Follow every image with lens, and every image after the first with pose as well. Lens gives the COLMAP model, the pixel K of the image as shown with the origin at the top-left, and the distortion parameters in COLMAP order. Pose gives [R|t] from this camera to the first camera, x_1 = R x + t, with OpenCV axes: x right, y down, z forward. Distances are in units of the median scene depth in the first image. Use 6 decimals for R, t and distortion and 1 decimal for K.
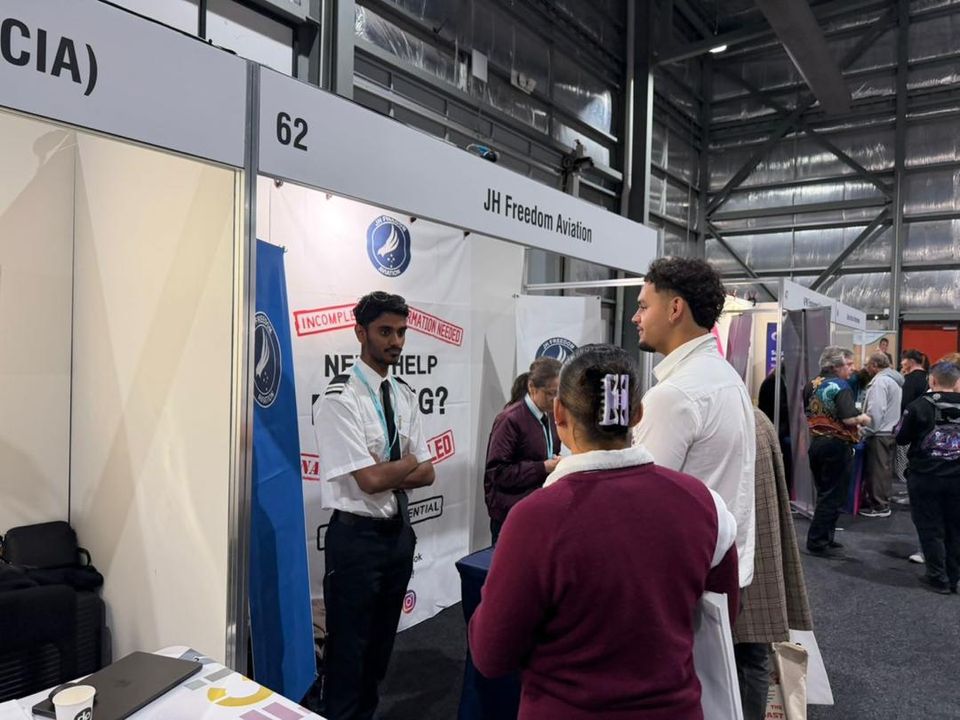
lens RADIAL K [[684.4, 0, 480.0], [0, 684.4, 360.0], [0, 0, 1]] dist [0.039385, -0.045516]
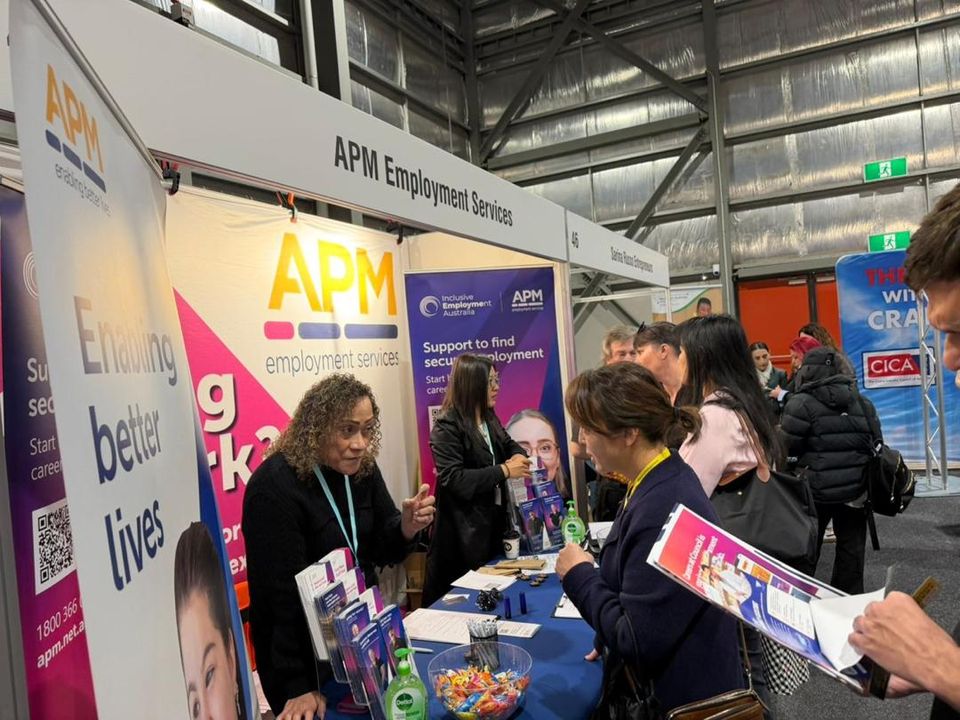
lens RADIAL K [[684.4, 0, 480.0], [0, 684.4, 360.0], [0, 0, 1]] dist [0.039385, -0.045516]
pose [[0.978659, -0.103953, 0.177256, 0.194217], [0.104845, 0.994479, 0.004355, -0.002743], [-0.176730, 0.014323, 0.984155, 0.311499]]
